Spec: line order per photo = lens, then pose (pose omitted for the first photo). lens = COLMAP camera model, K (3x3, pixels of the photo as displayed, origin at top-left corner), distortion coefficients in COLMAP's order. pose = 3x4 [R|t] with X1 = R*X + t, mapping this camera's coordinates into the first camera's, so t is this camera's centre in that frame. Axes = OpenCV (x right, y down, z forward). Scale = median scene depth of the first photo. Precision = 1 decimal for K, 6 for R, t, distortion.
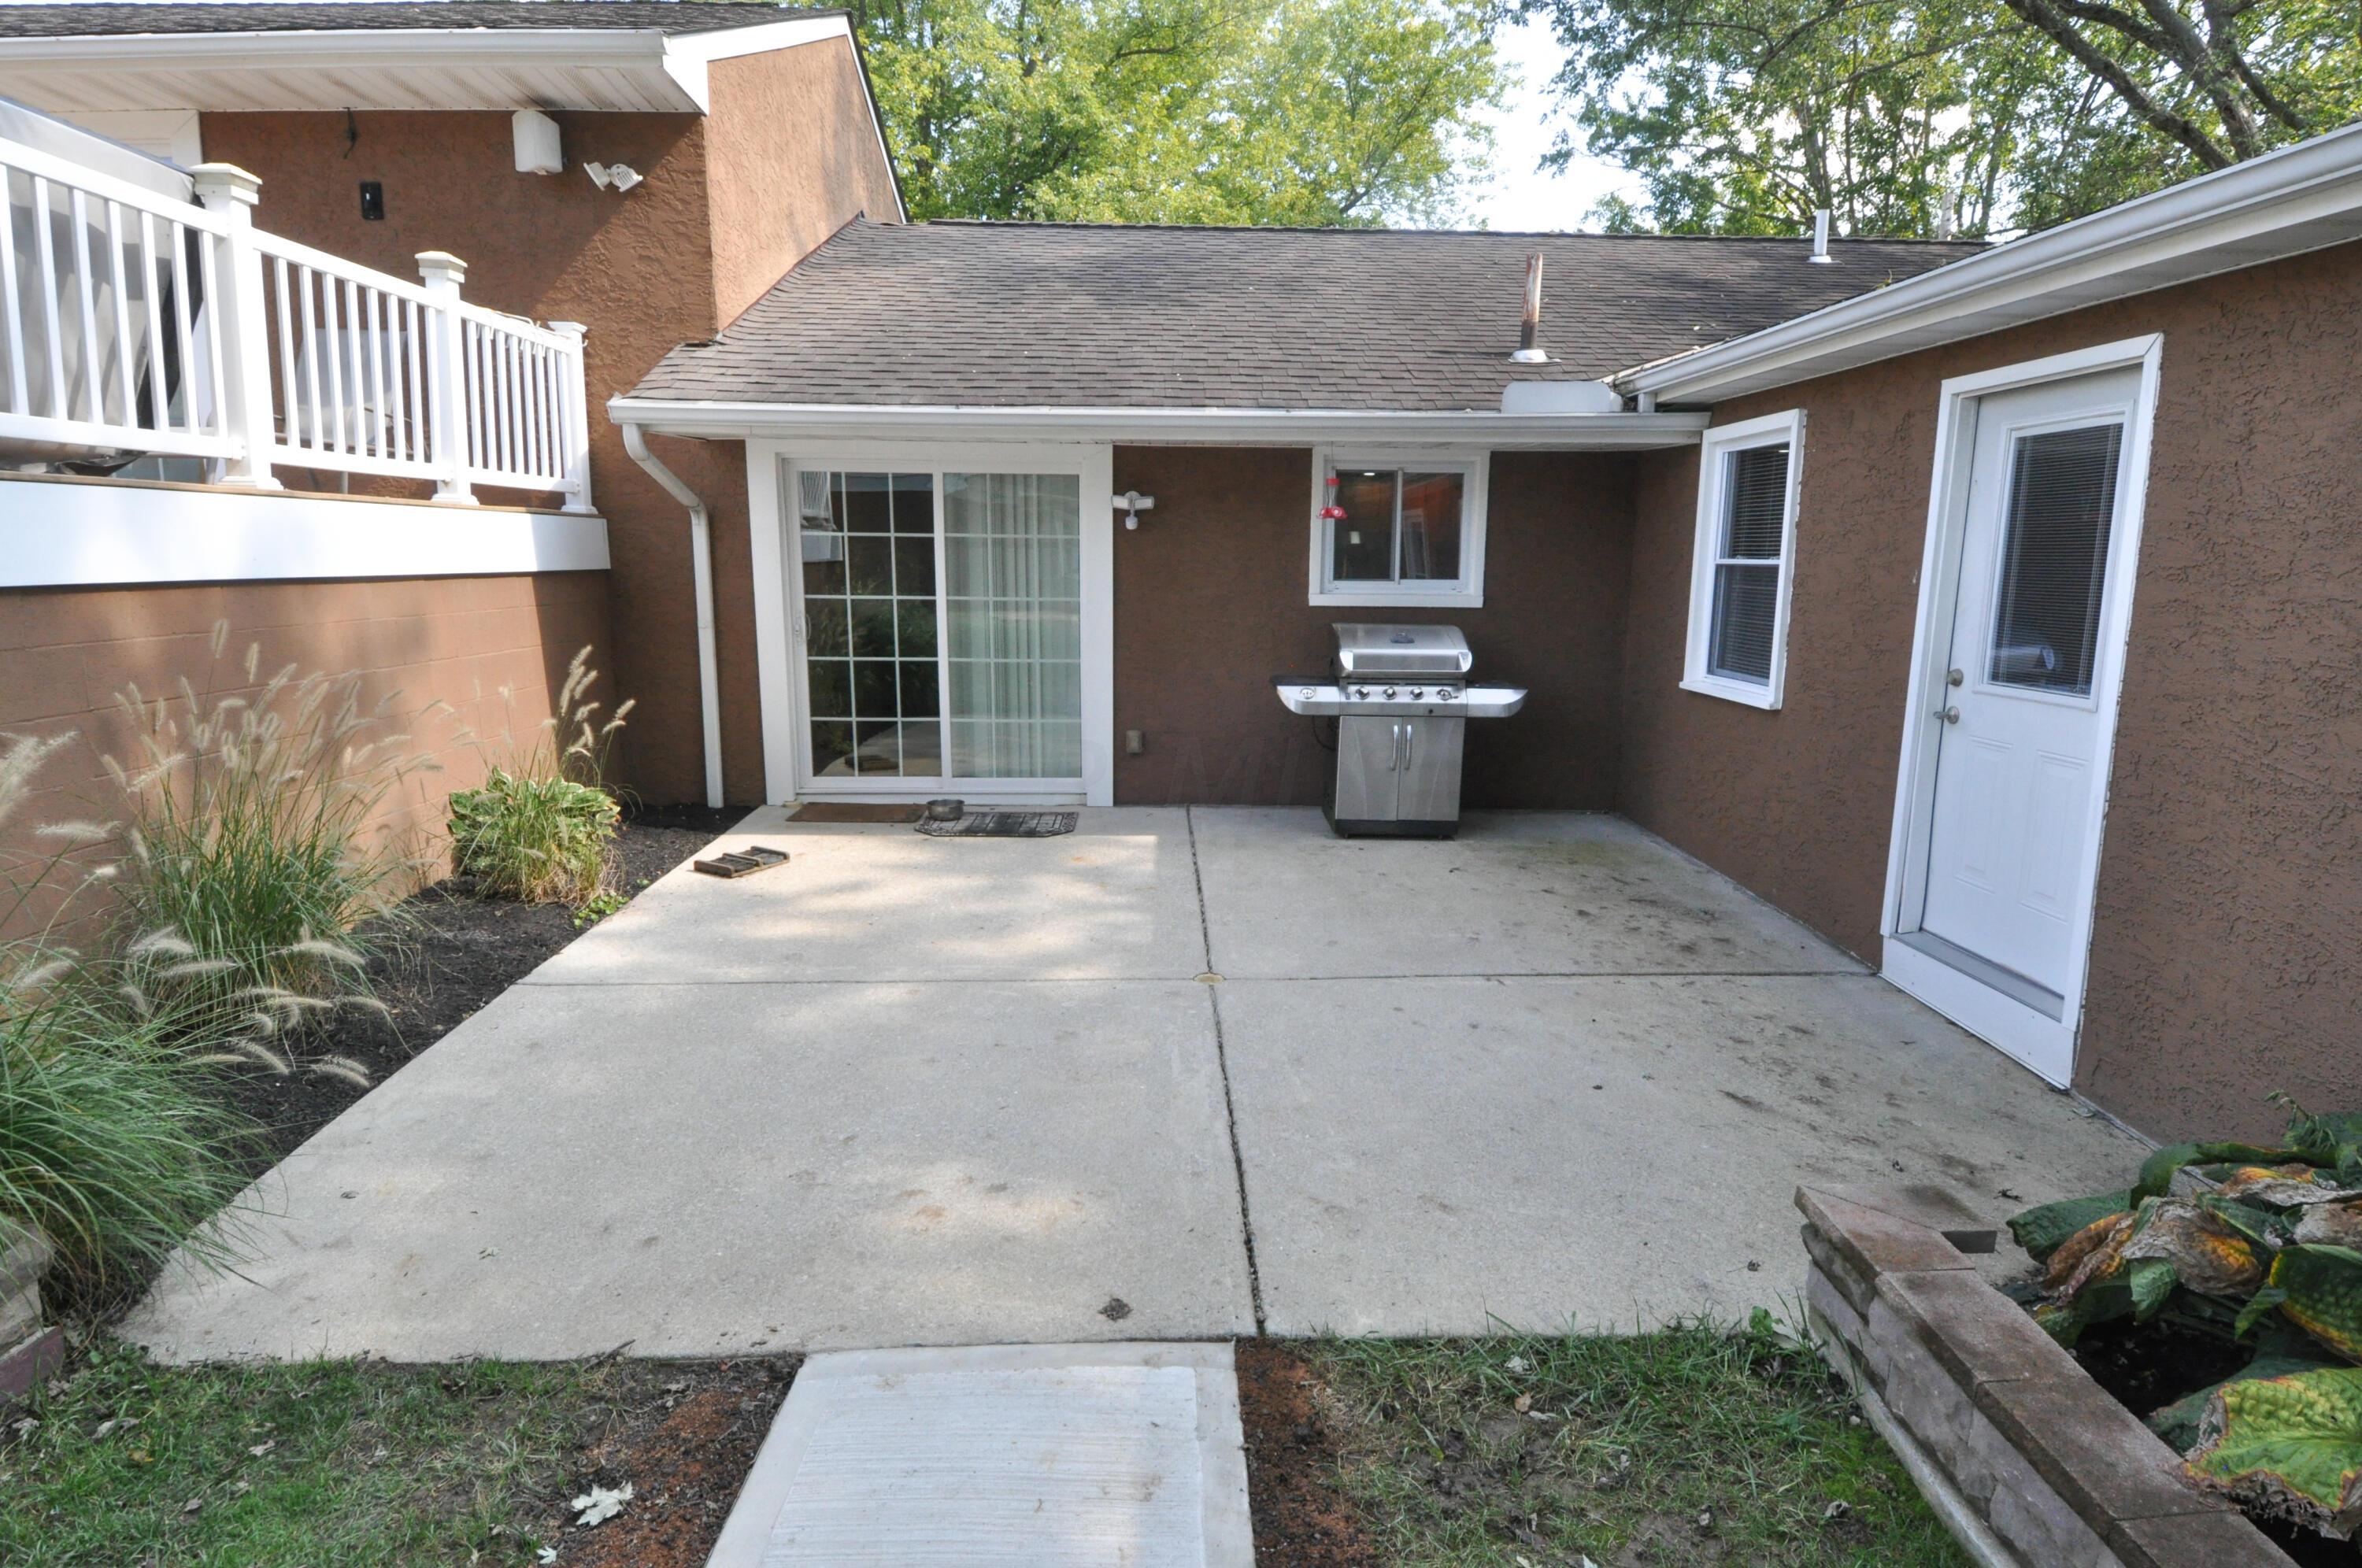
lens RADIAL K [[1221.3, 0, 1190.8], [0, 1221.3, 776.6], [0, 0, 1]] dist [0.052907, -0.057565]
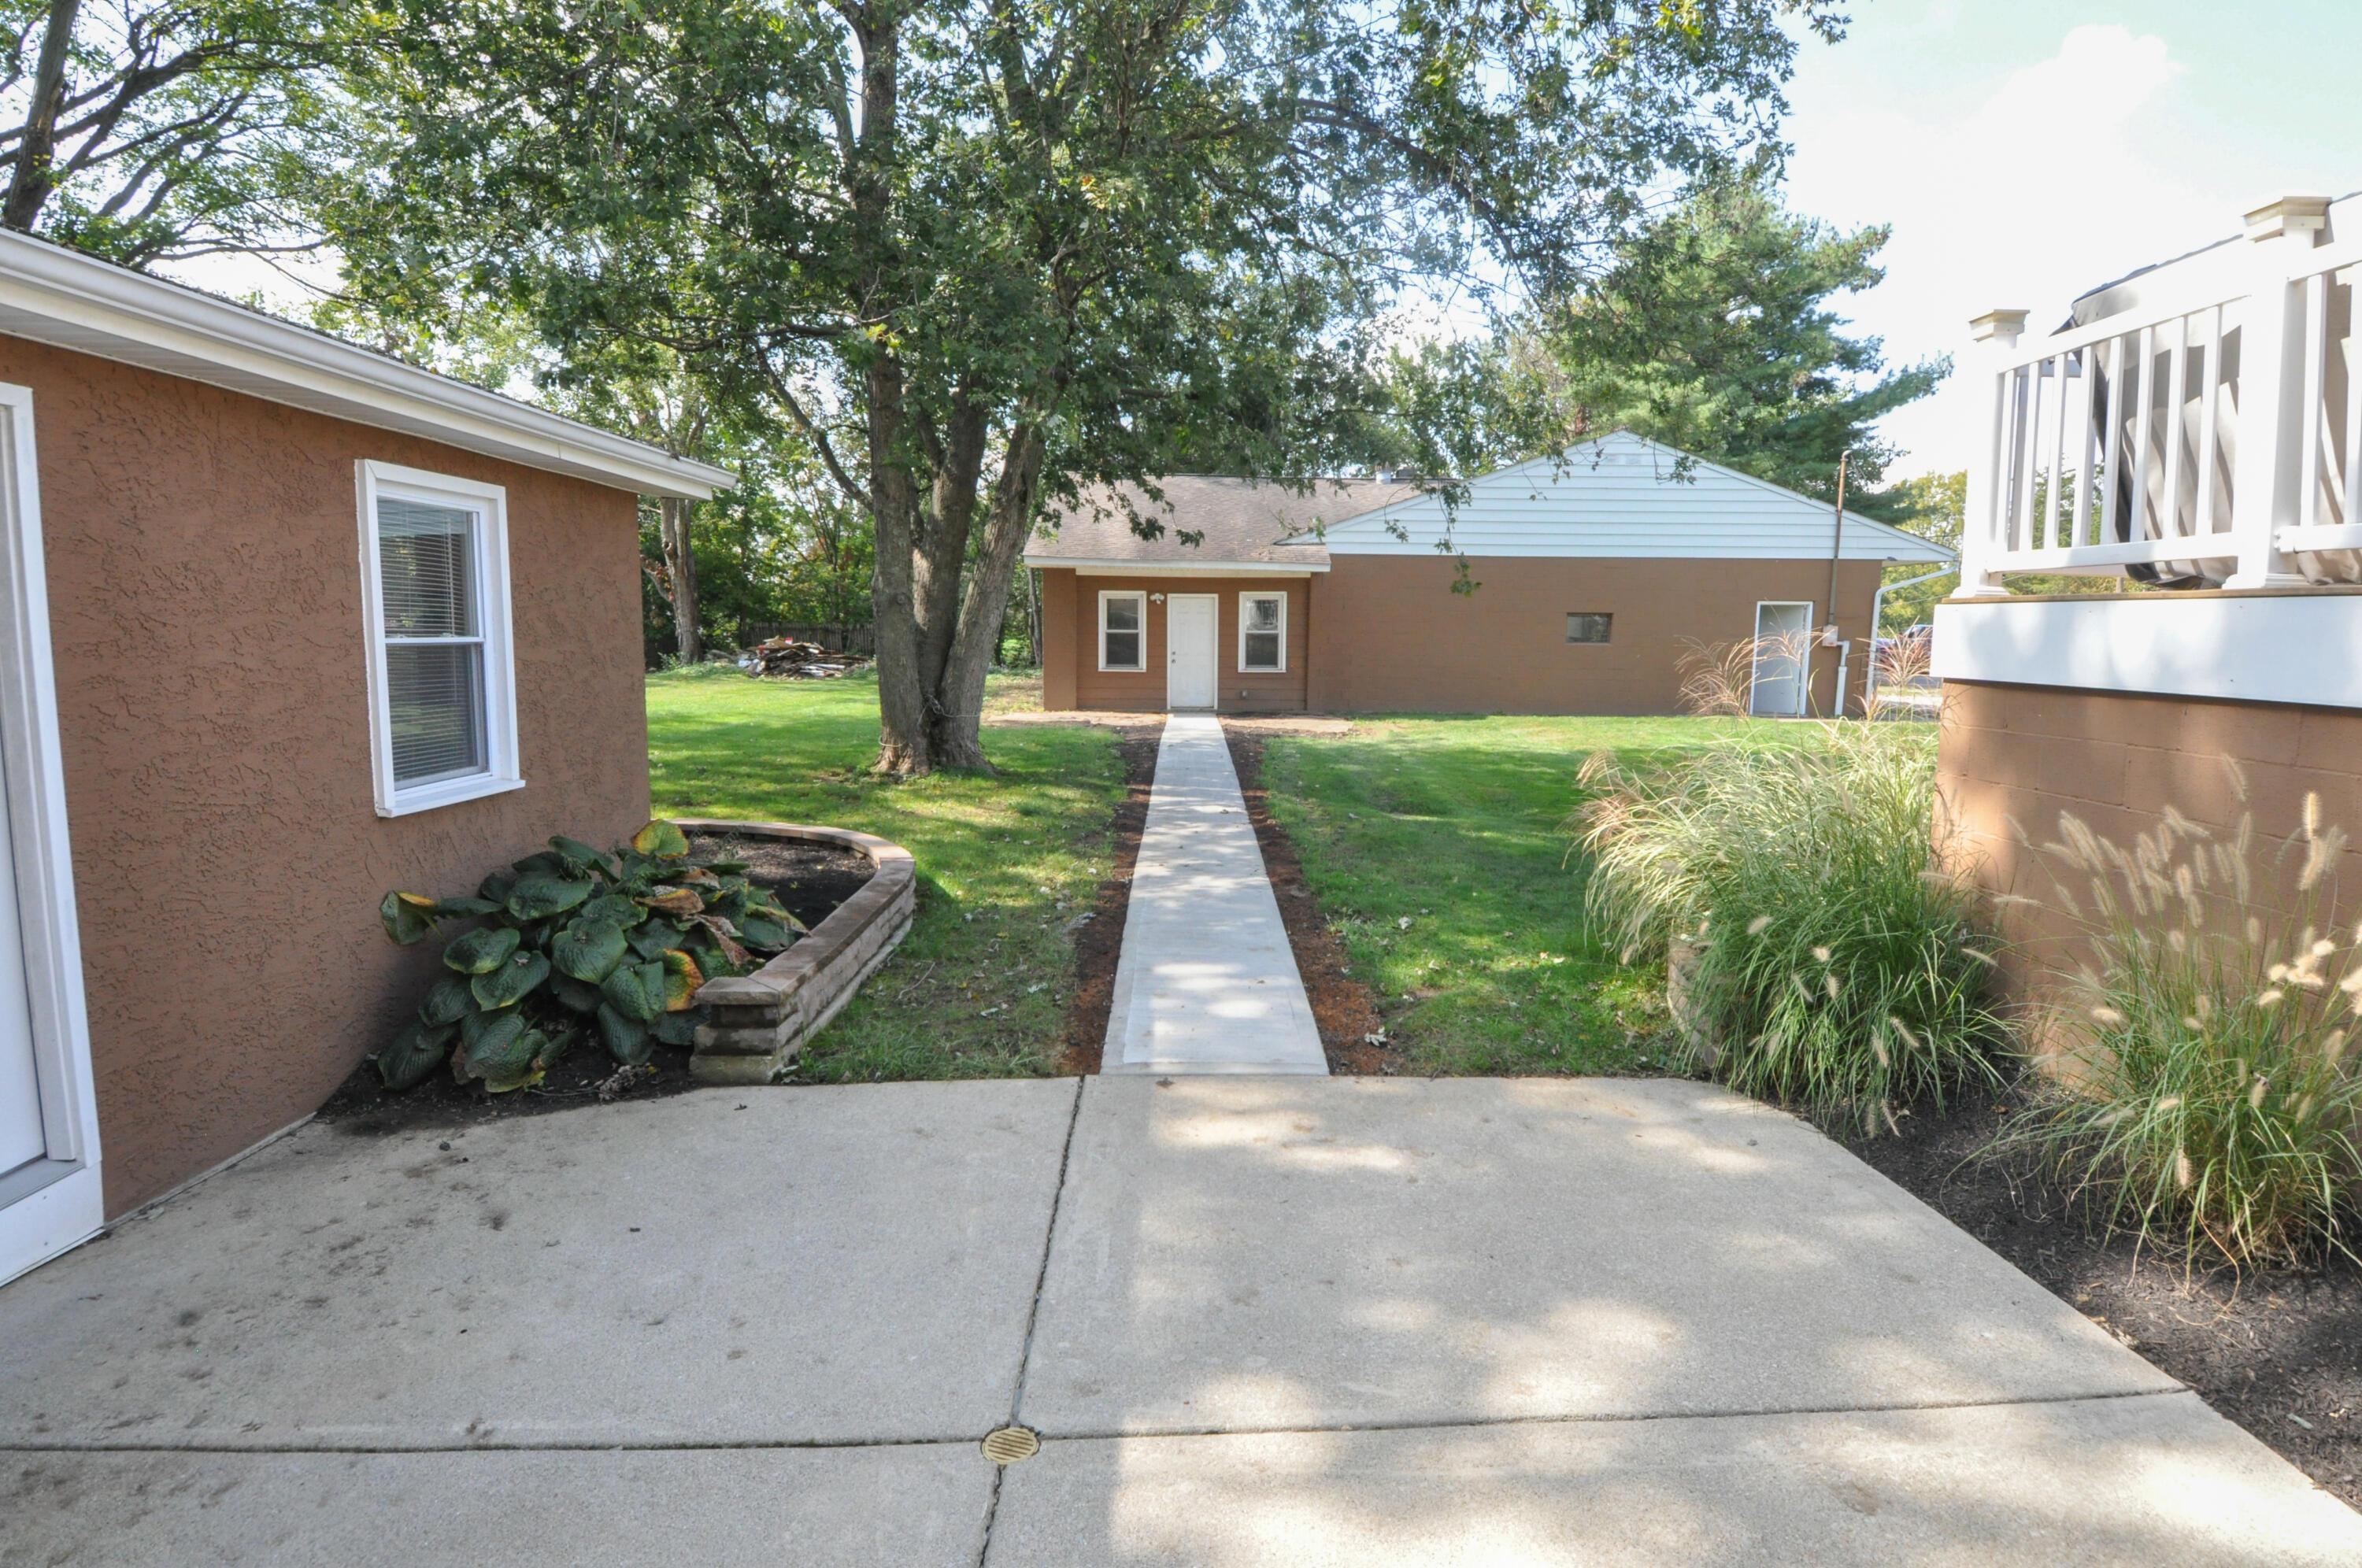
lens RADIAL K [[1213.3, 0, 1181.0], [0, 1213.3, 784.0], [0, 0, 1]] dist [0.002068, -0.012792]
pose [[-0.999463, -0.022238, 0.024063, -0.097901], [-0.014311, 0.956930, 0.289967, -0.385675], [-0.029475, 0.289467, -0.956734, 2.111062]]
